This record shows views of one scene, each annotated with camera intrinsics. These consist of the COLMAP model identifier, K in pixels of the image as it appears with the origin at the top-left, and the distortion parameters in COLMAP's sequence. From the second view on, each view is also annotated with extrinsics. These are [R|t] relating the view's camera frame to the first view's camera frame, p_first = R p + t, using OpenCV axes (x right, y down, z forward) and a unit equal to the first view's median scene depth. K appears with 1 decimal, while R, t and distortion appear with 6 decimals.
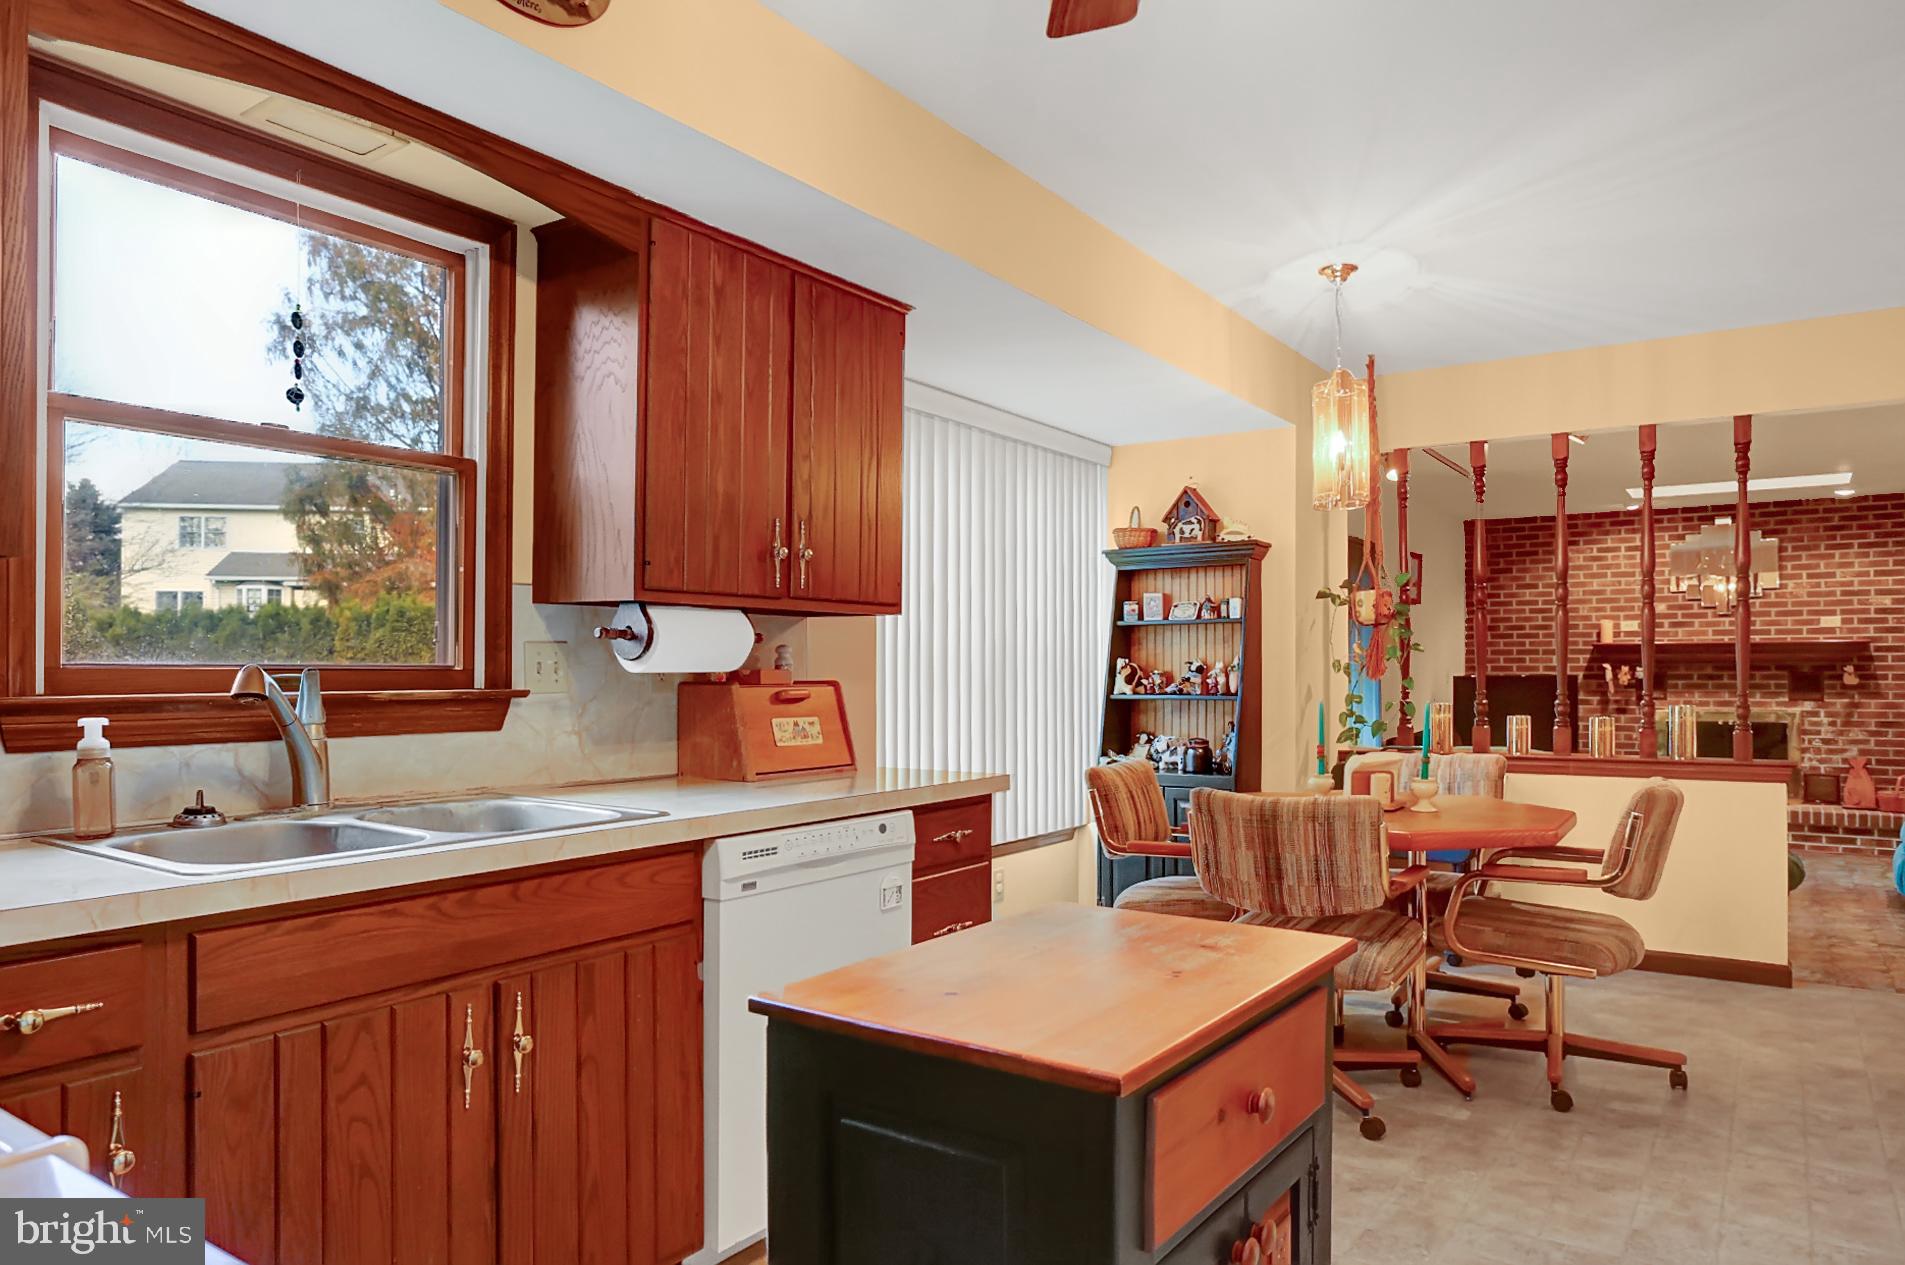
lens RADIAL K [[1202.8, 0, 950.2], [0, 1202.8, 669.7], [0, 0, 1]] dist [-0.059285, 0.046753]
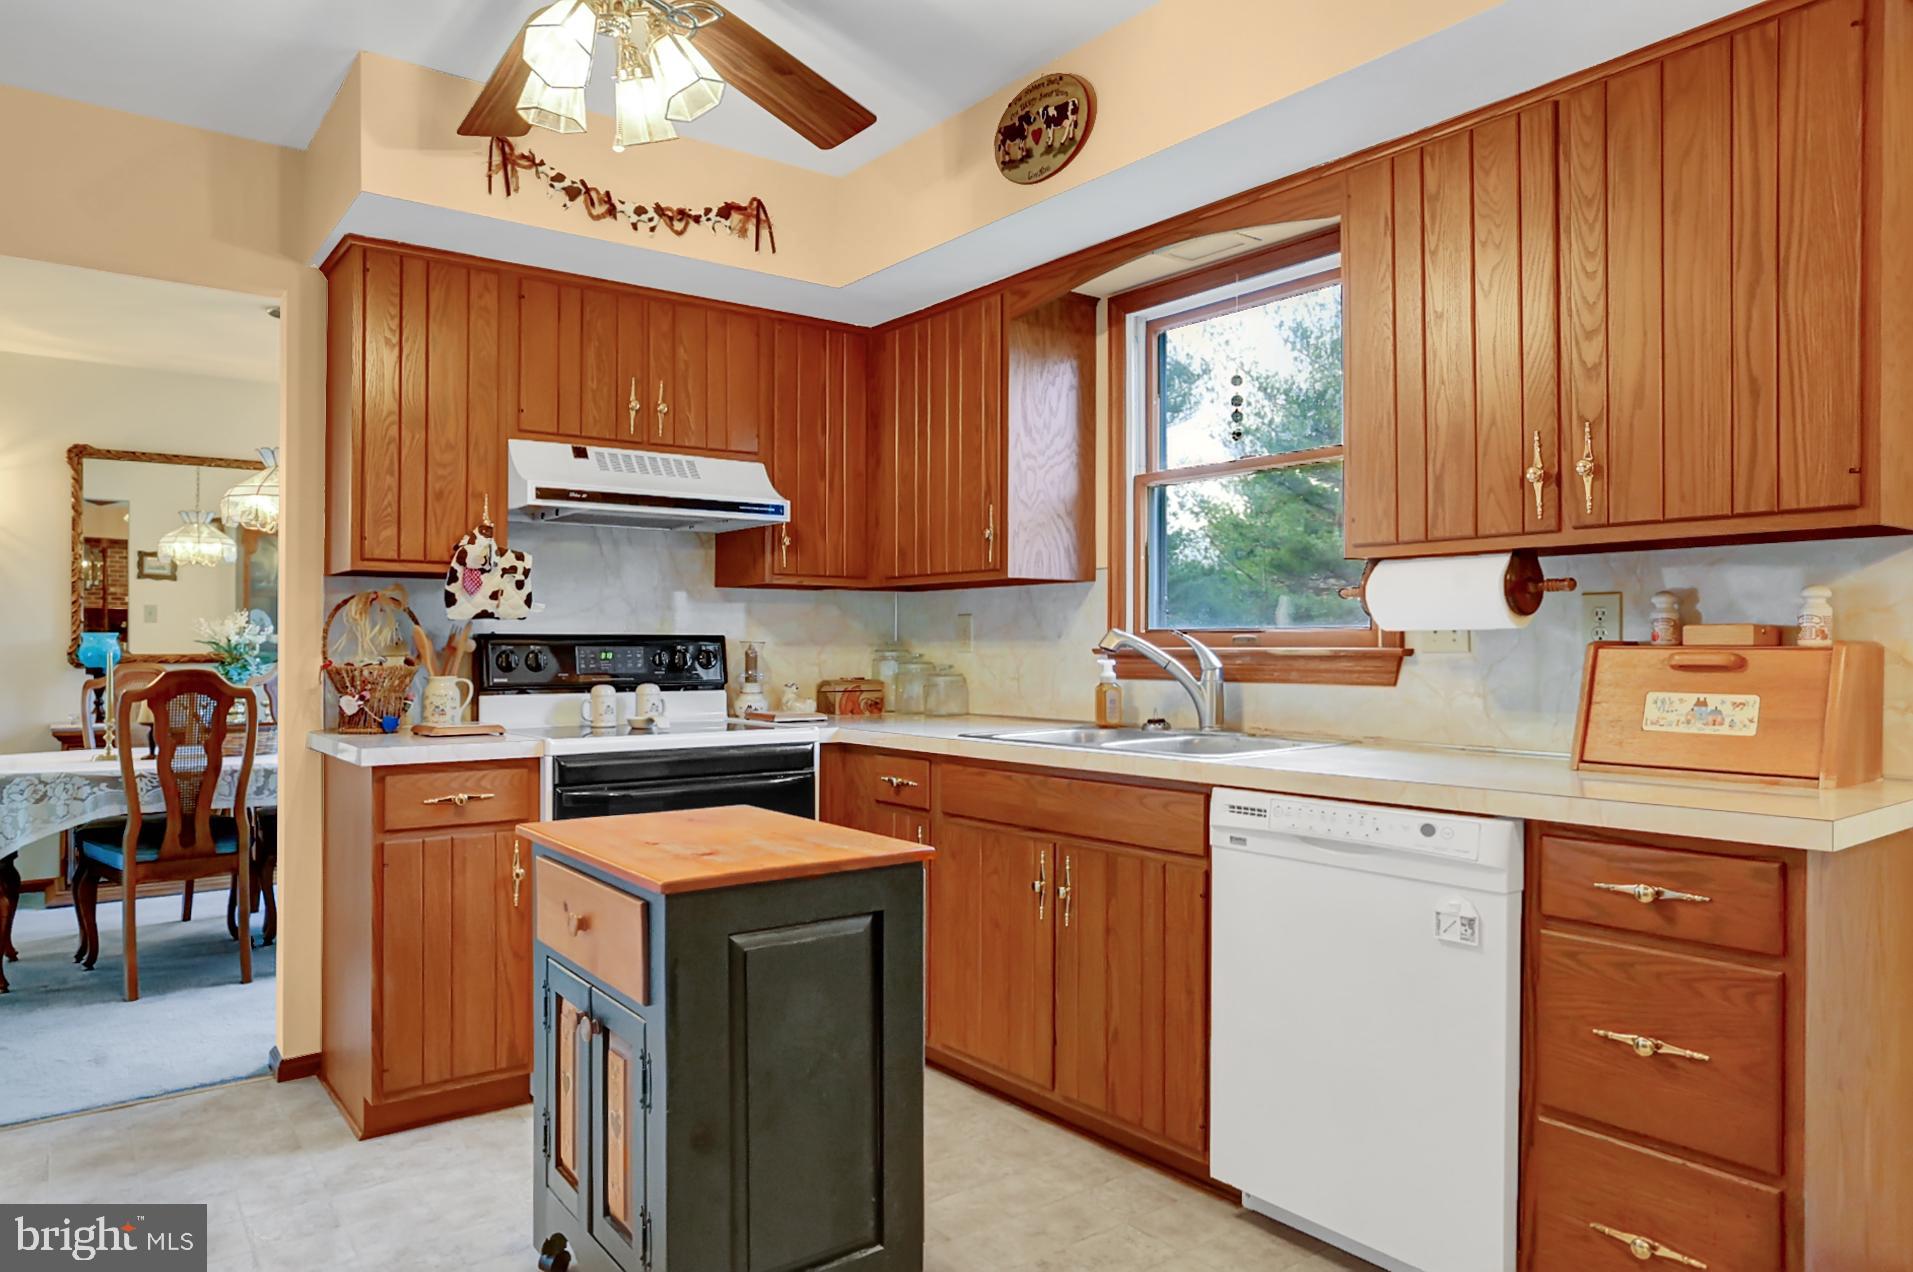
lens RADIAL K [[1222.8, 0, 956.5], [0, 1222.8, 636.0], [0, 0, 1]] dist [-0.080012, 0.075397]
pose [[-0.309162, -0.010231, -0.950954, 0.784257], [0.000372, 0.999941, -0.010880, 0.017625], [0.951009, -0.003718, -0.309140, 0.974018]]
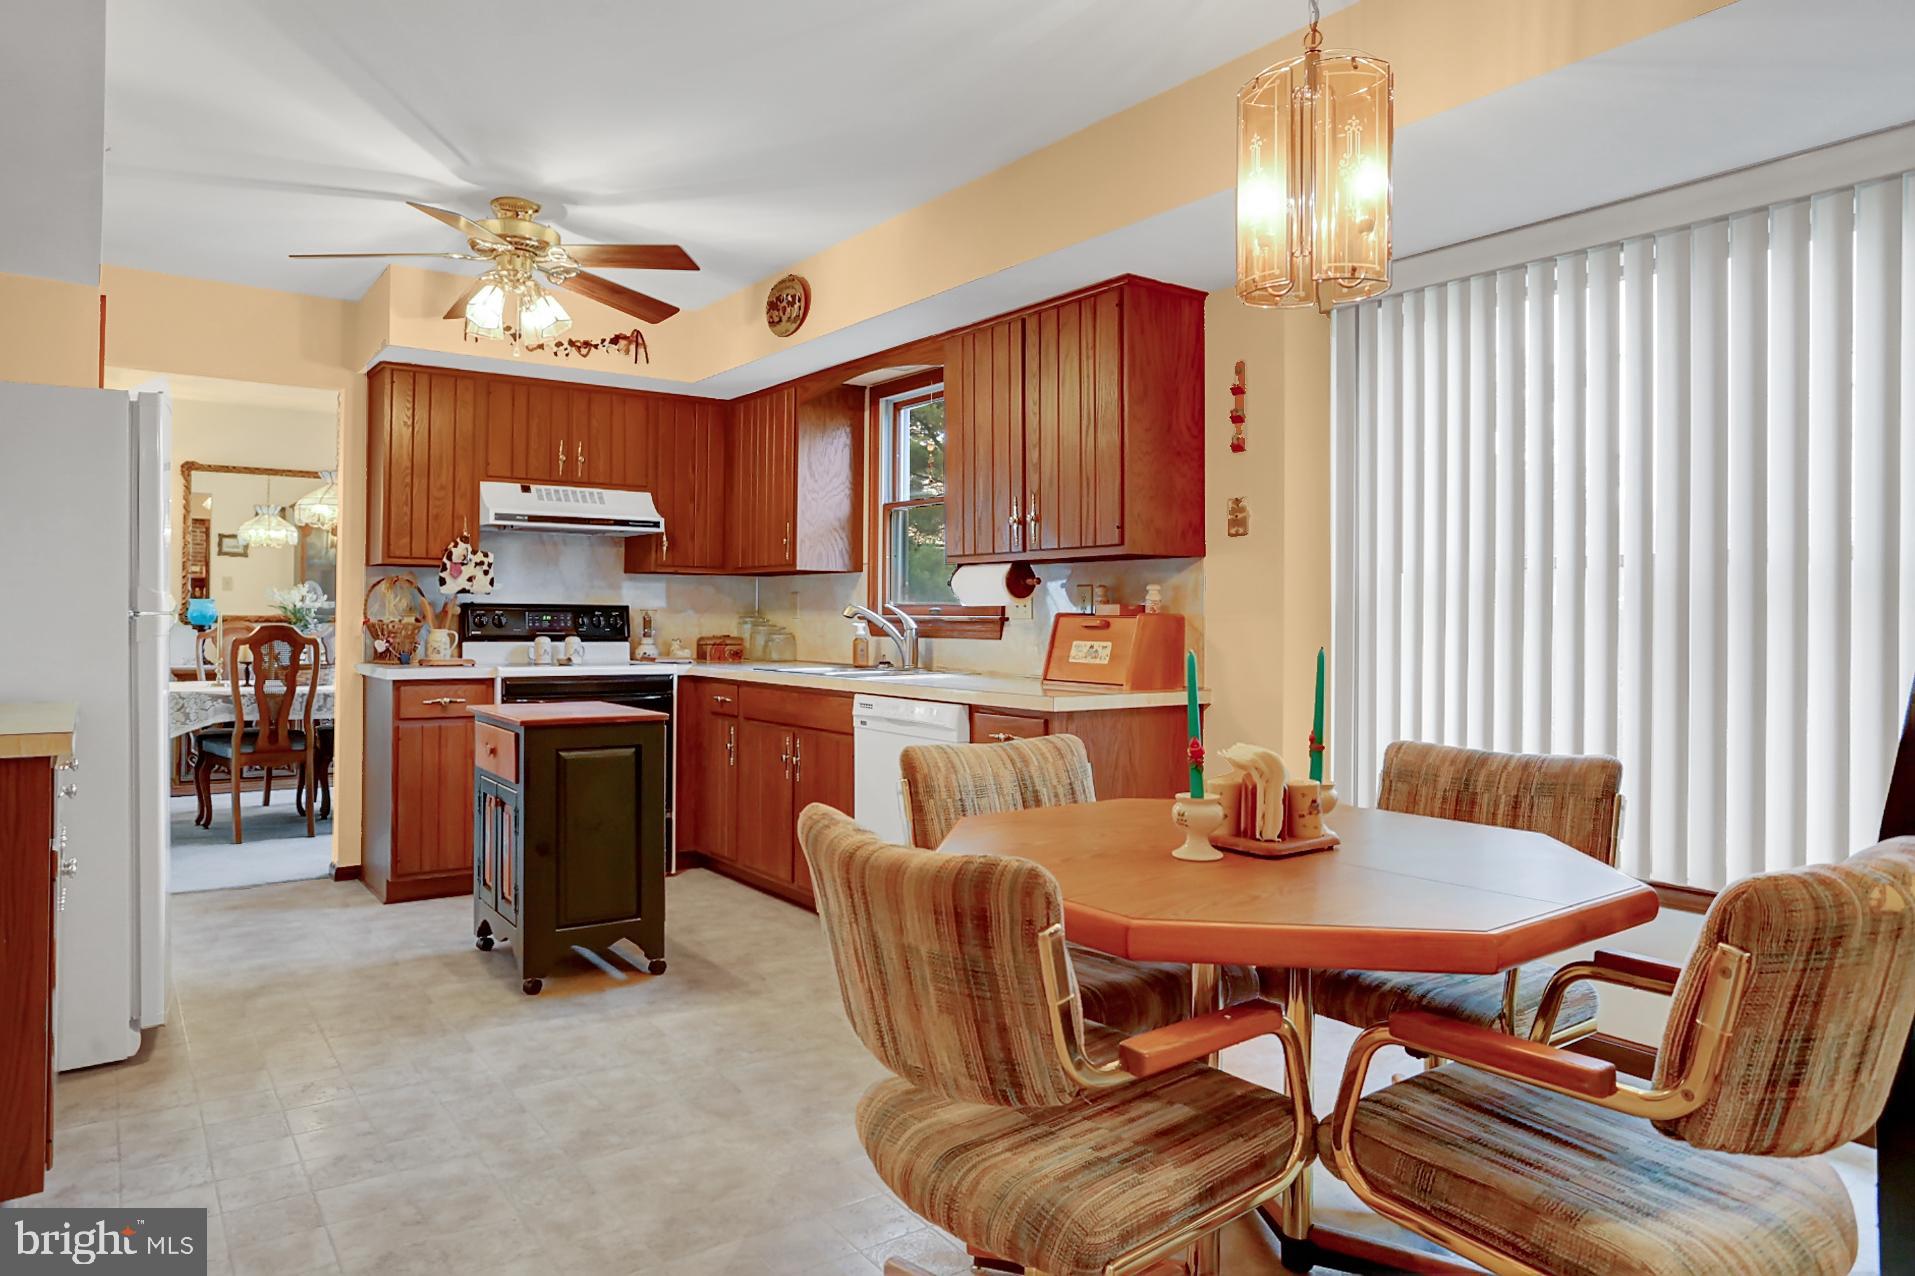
lens RADIAL K [[1209.9, 0, 988.4], [0, 1209.9, 608.3], [0, 0, 1]] dist [-0.136028, 0.131934]
pose [[-0.306471, -0.013751, -0.951781, 1.343797], [-0.009188, 0.999892, -0.011487, 0.025088], [0.951836, 0.005225, -0.306564, 1.549364]]
